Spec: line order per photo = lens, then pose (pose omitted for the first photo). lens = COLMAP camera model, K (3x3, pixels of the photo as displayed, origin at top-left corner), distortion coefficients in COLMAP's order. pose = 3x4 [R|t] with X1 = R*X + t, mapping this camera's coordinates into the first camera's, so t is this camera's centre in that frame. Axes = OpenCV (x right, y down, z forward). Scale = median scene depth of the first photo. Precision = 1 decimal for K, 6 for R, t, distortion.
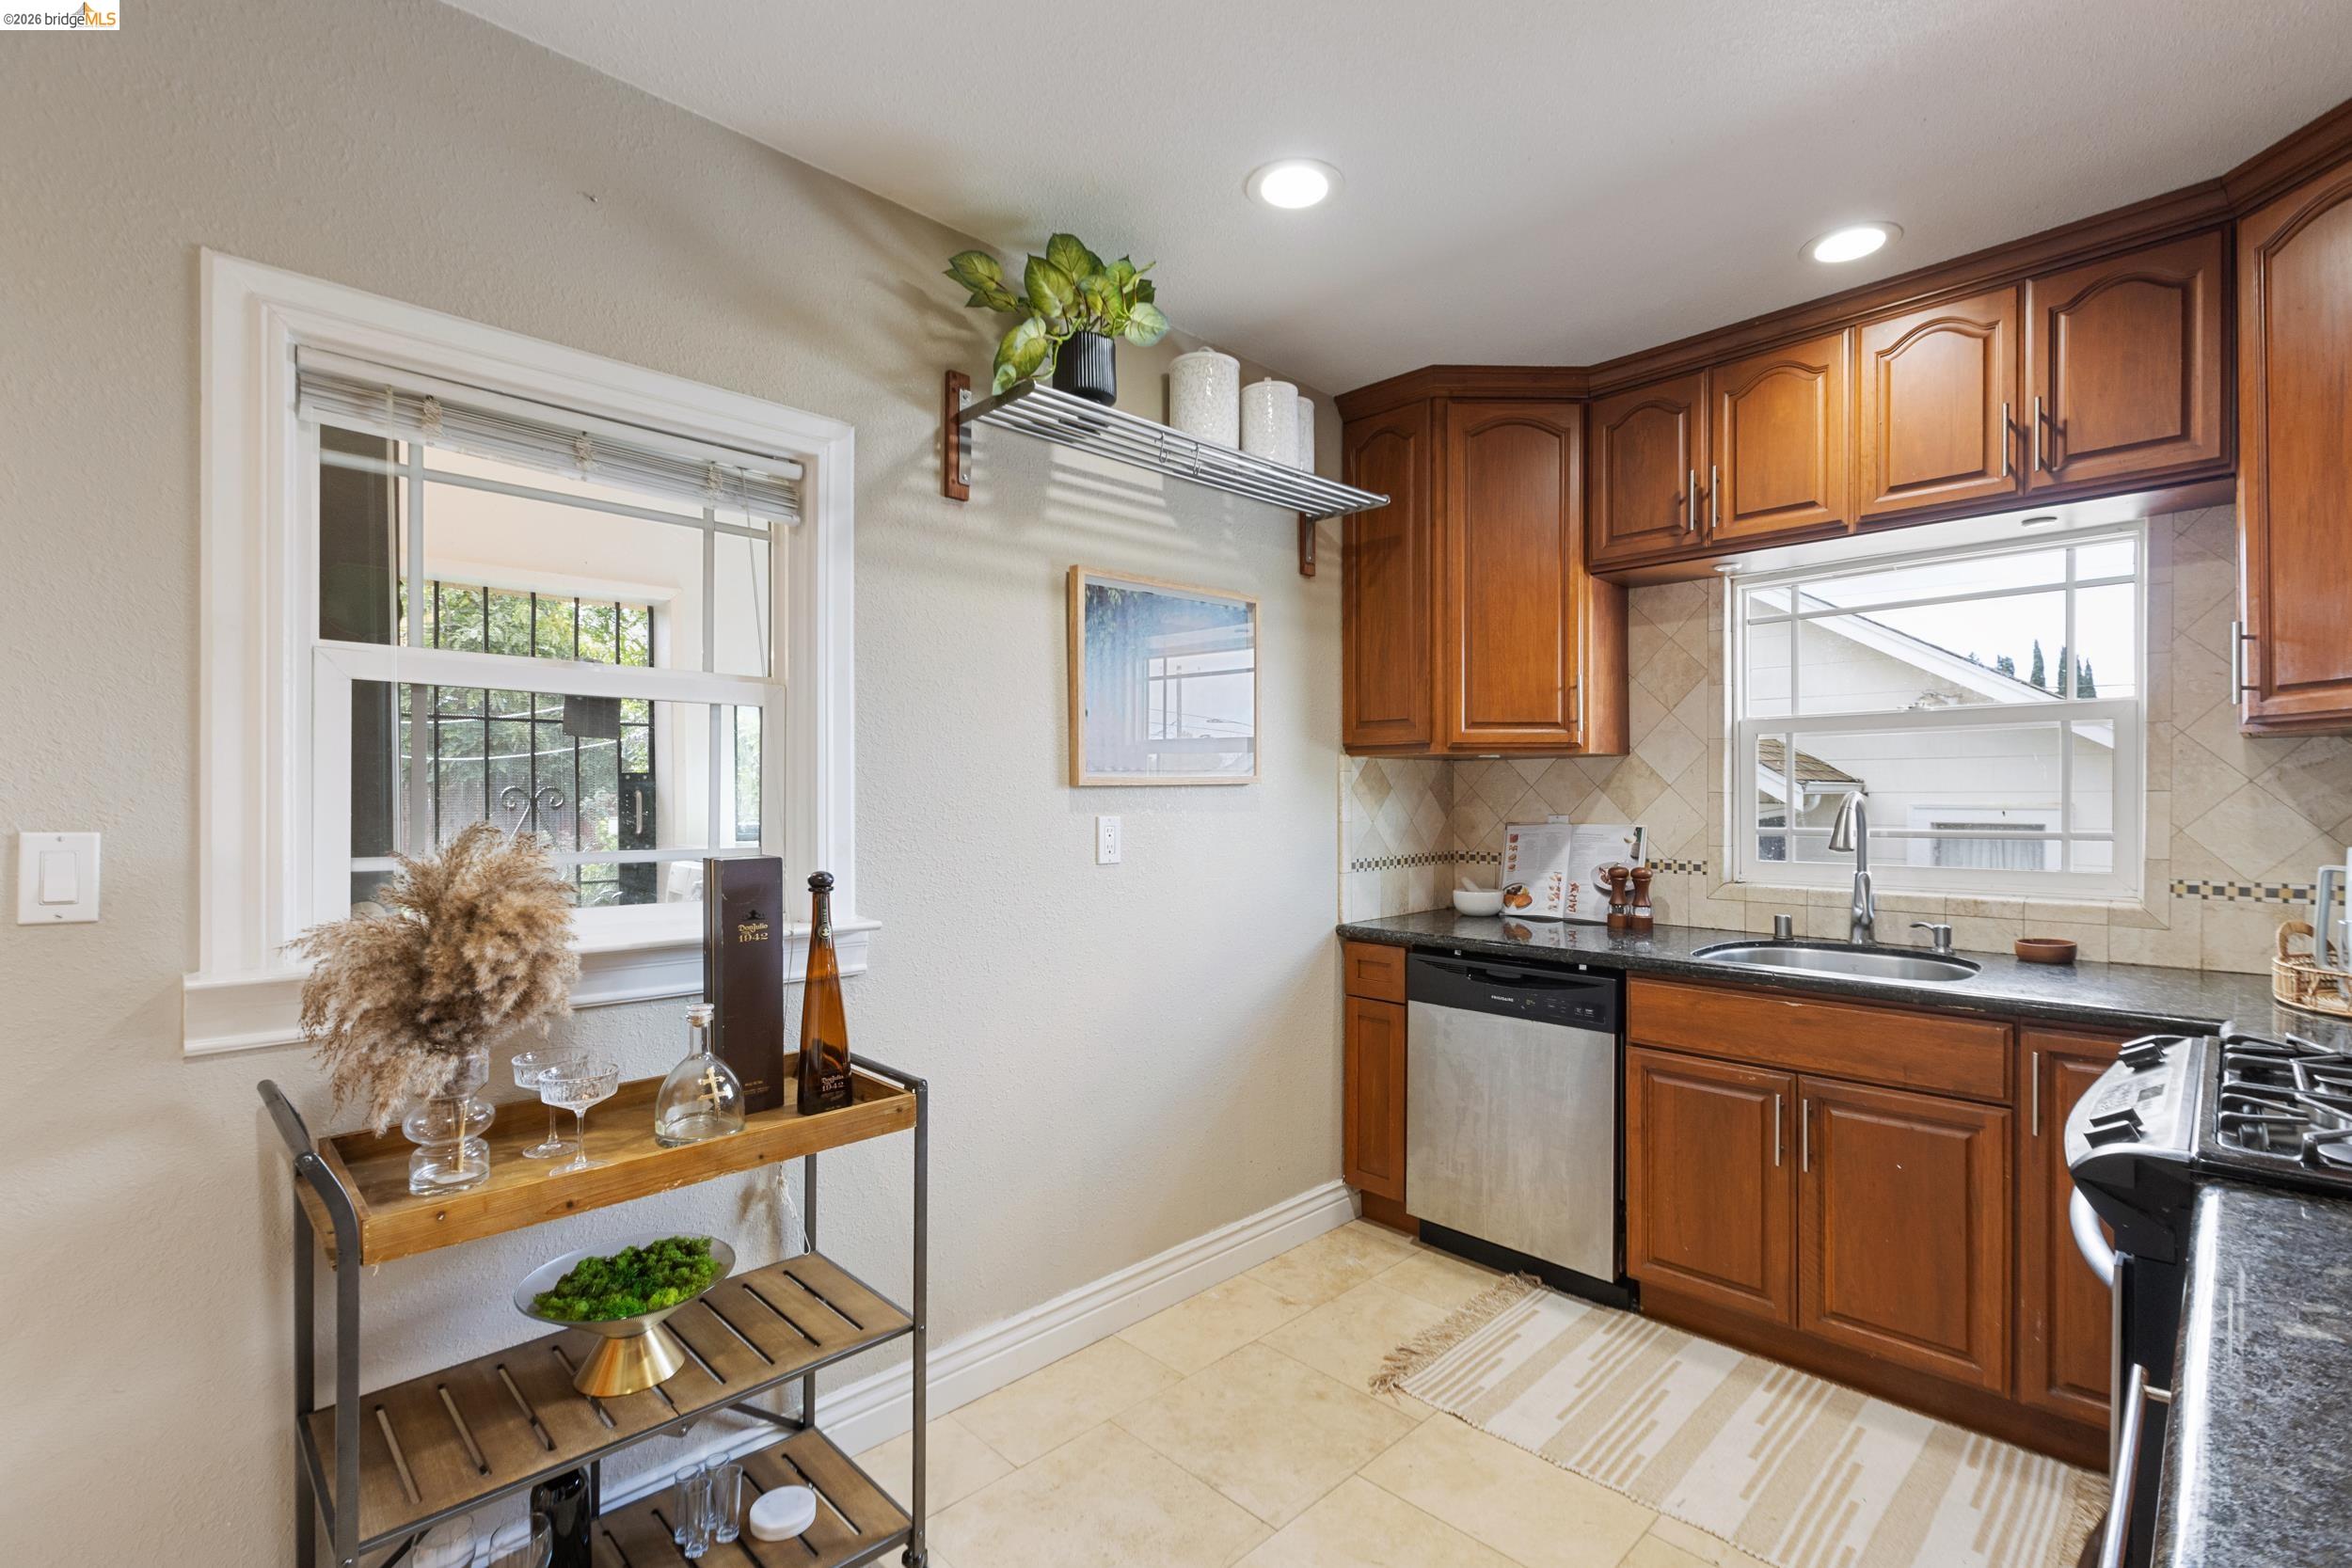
lens RADIAL K [[1039.4, 0, 1174.9], [0, 1039.4, 802.4], [0, 0, 1]] dist [0.000227, -0.001097]
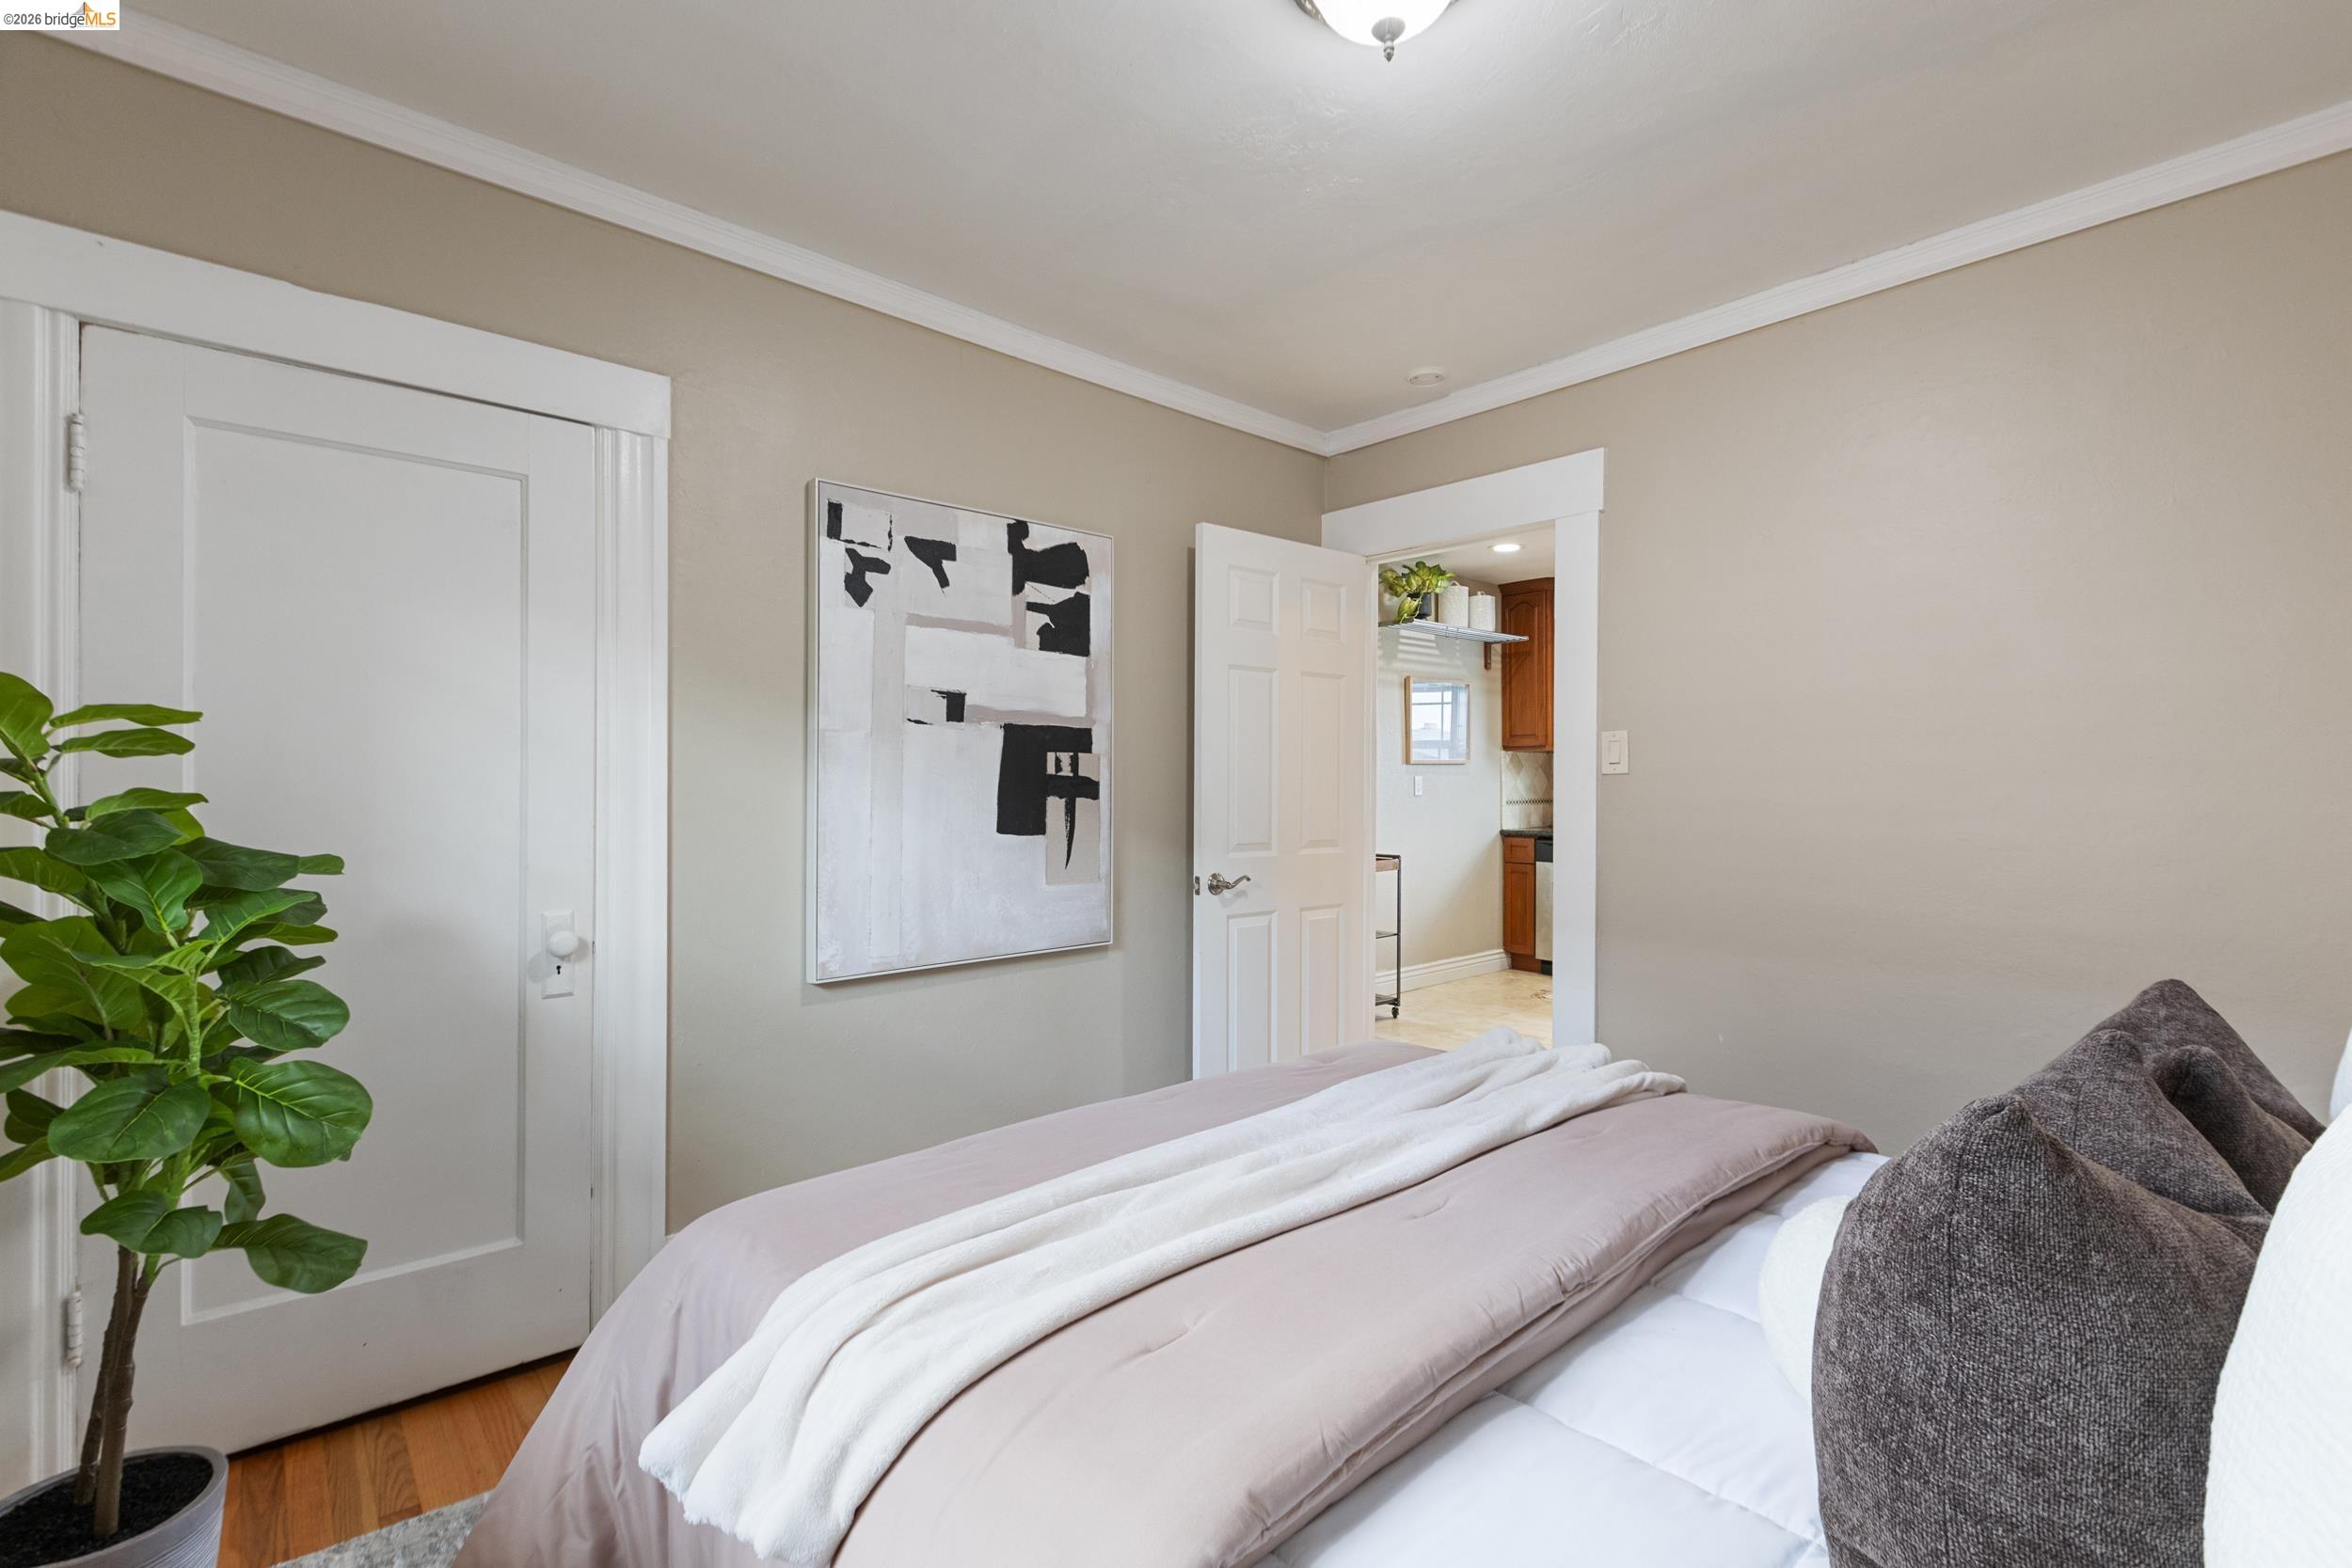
lens RADIAL K [[1039.4, 0, 1185.0], [0, 1039.4, 777.9], [0, 0, 1]] dist [0.000227, -0.001097]
pose [[0.999452, 0.001566, -0.033057, -0.449867], [-0.002070, 0.999882, -0.015213, 0.047438], [0.033029, 0.015273, 0.999338, -1.241449]]
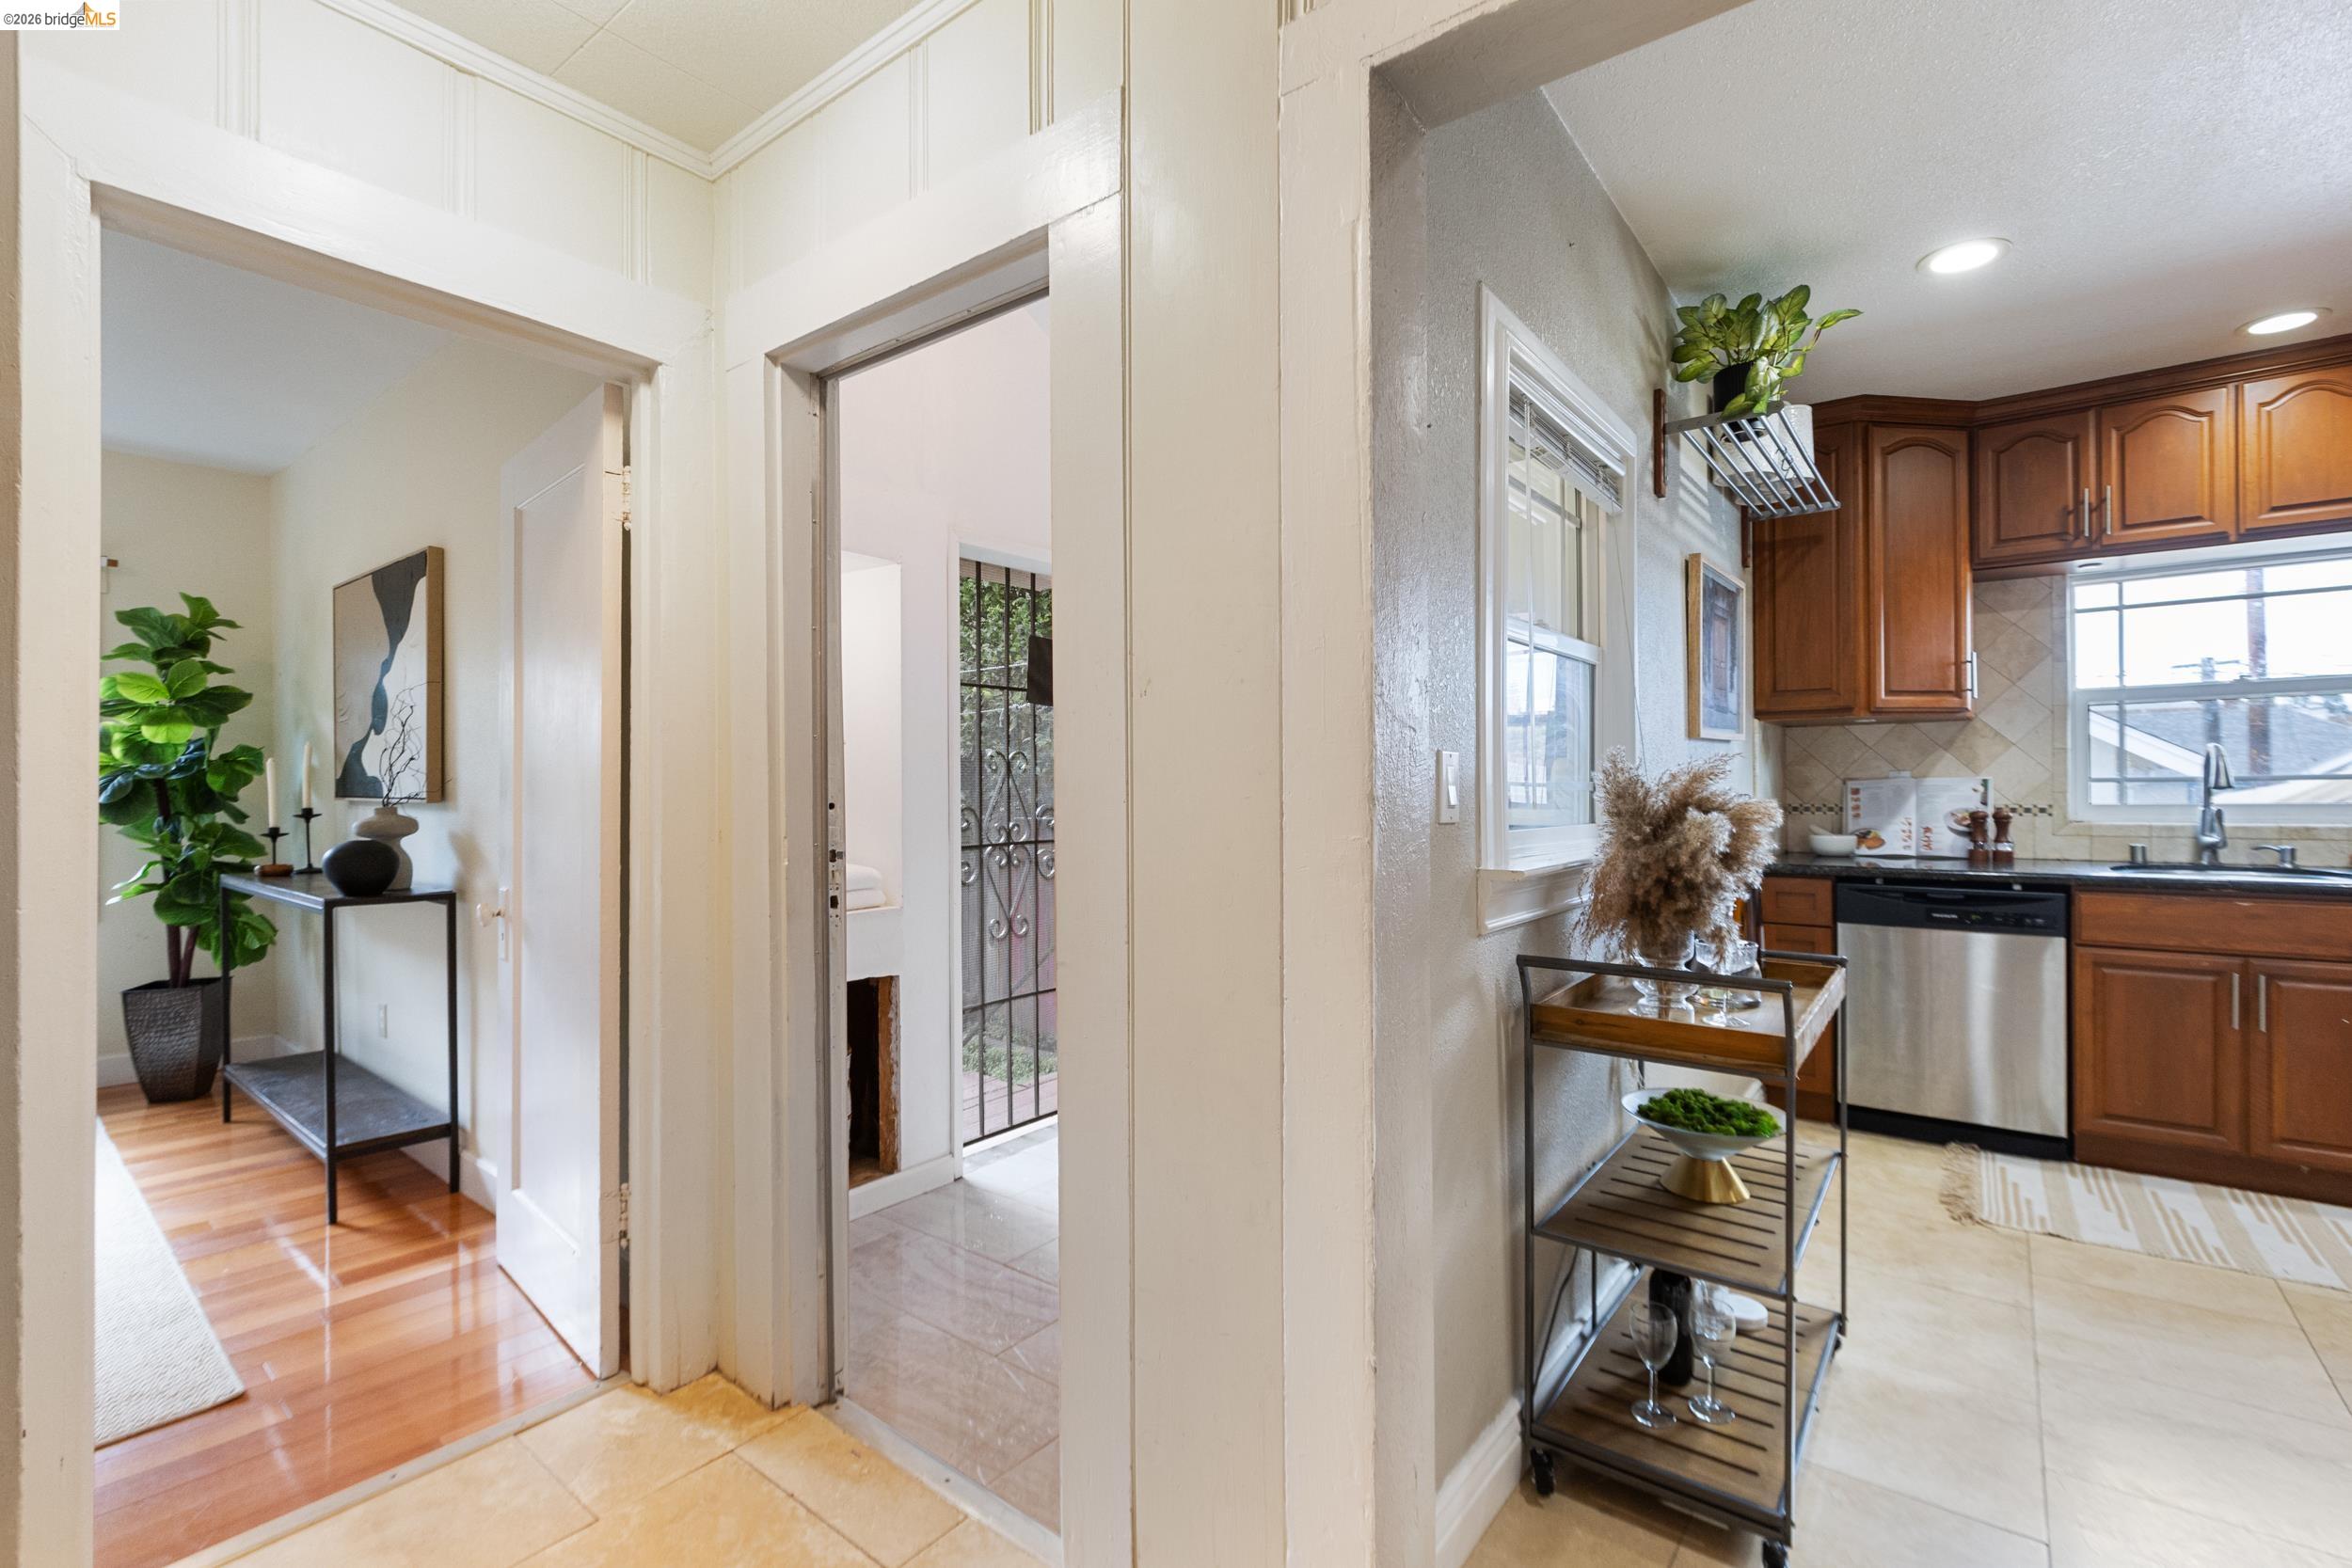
lens RADIAL K [[1039.4, 0, 1178.8], [0, 1039.4, 785.1], [0, 0, 1]] dist [0.000227, -0.001097]
pose [[0.990994, -0.006607, 0.133740, -0.688630], [0.007892, 0.999928, -0.009079, 0.036879], [-0.133671, 0.010052, 0.990975, -0.082622]]
